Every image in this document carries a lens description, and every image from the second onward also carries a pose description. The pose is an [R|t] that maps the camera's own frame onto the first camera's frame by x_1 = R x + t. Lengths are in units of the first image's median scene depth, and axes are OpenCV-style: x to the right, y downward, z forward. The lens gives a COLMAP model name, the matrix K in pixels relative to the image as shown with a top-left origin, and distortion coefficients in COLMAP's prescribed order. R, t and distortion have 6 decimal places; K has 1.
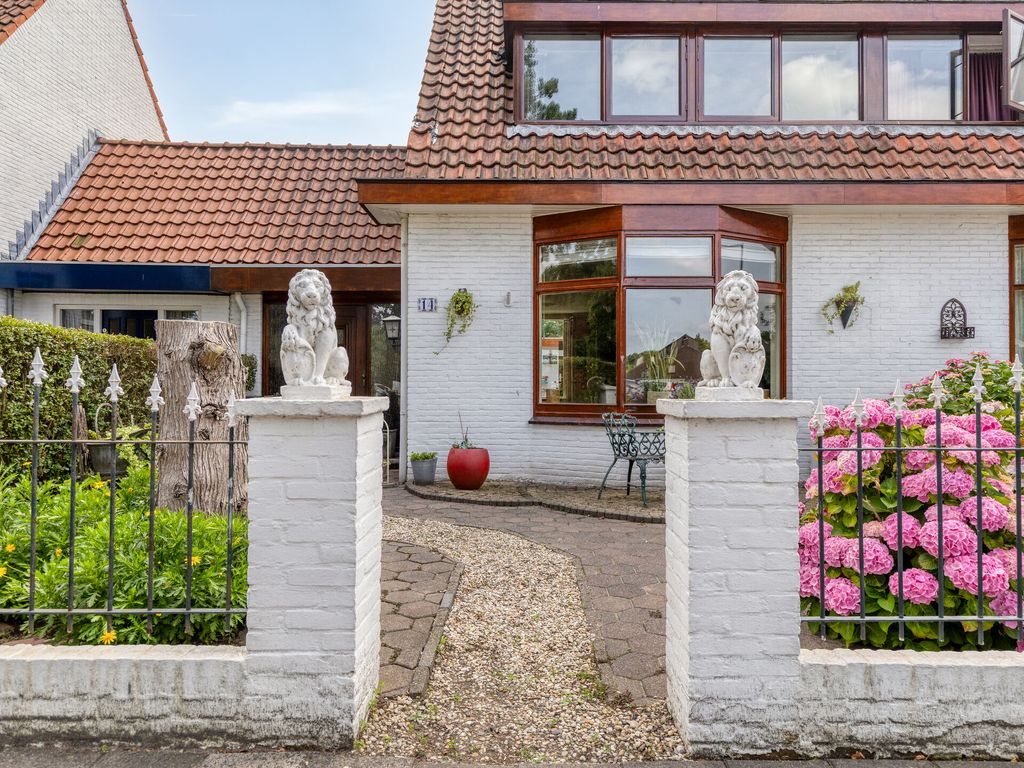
lens RADIAL K [[648.7, 0, 521.6], [0, 648.7, 381.4], [0, 0, 1]] dist [0.005235, 0.000764]
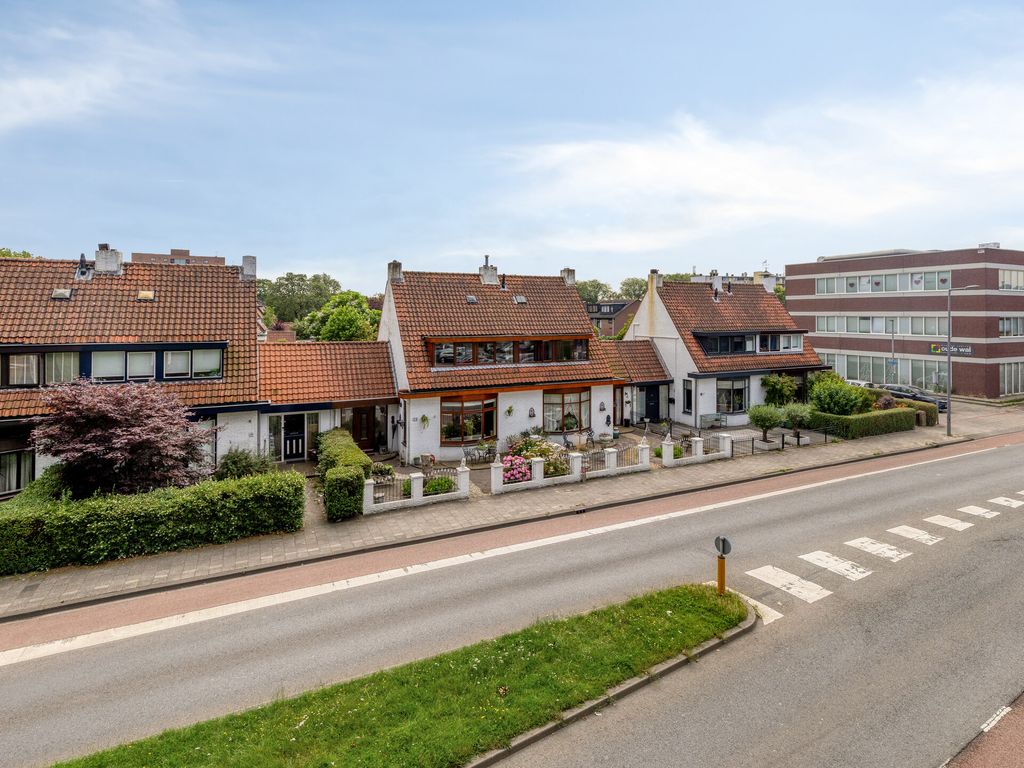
lens RADIAL K [[566.3, 0, 521.9], [0, 566.3, 311.5], [0, 0, 1]] dist [0.009511, 0.000067]
pose [[0.895579, -0.006028, 0.444861, -1.071880], [-0.002111, 0.999839, 0.017798, -0.820571], [-0.444897, -0.016878, 0.895423, -2.333591]]
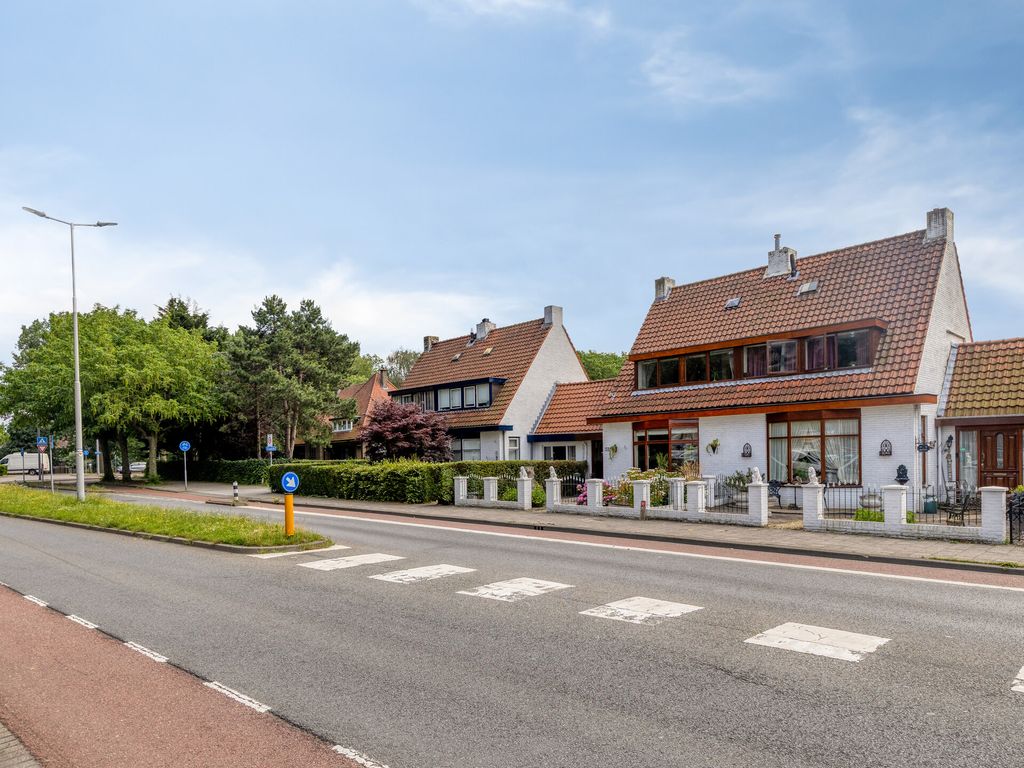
lens RADIAL K [[663.1, 0, 488.7], [0, 663.1, 475.6], [0, 0, 1]] dist [0.001762, -0.000165]
pose [[0.663533, 0.004829, -0.748132, 2.073708], [0.031736, 0.998897, 0.034595, -0.116433], [0.747474, -0.046697, 0.662648, -1.840966]]
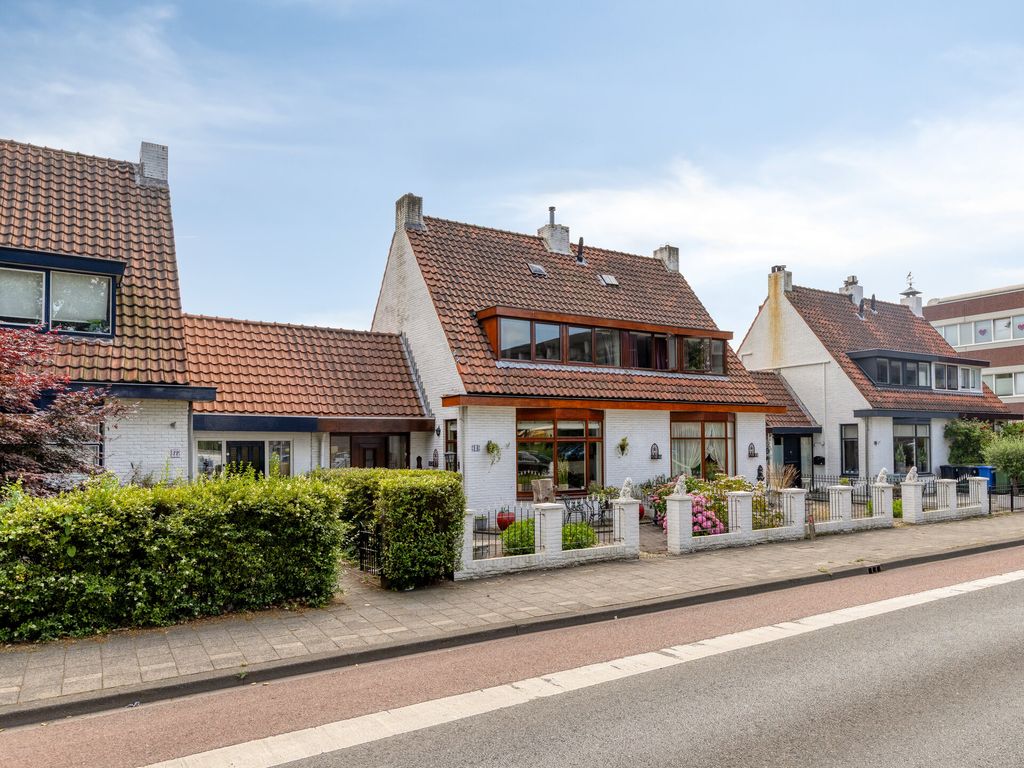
lens RADIAL K [[706.0, 0, 520.4], [0, 706.0, 432.4], [0, 0, 1]] dist [0.002018, 0.000581]
pose [[0.842269, -0.002137, 0.539053, -1.254514], [0.005777, 0.999970, -0.005063, -0.152525], [-0.539027, 0.007379, 0.842256, -1.042269]]
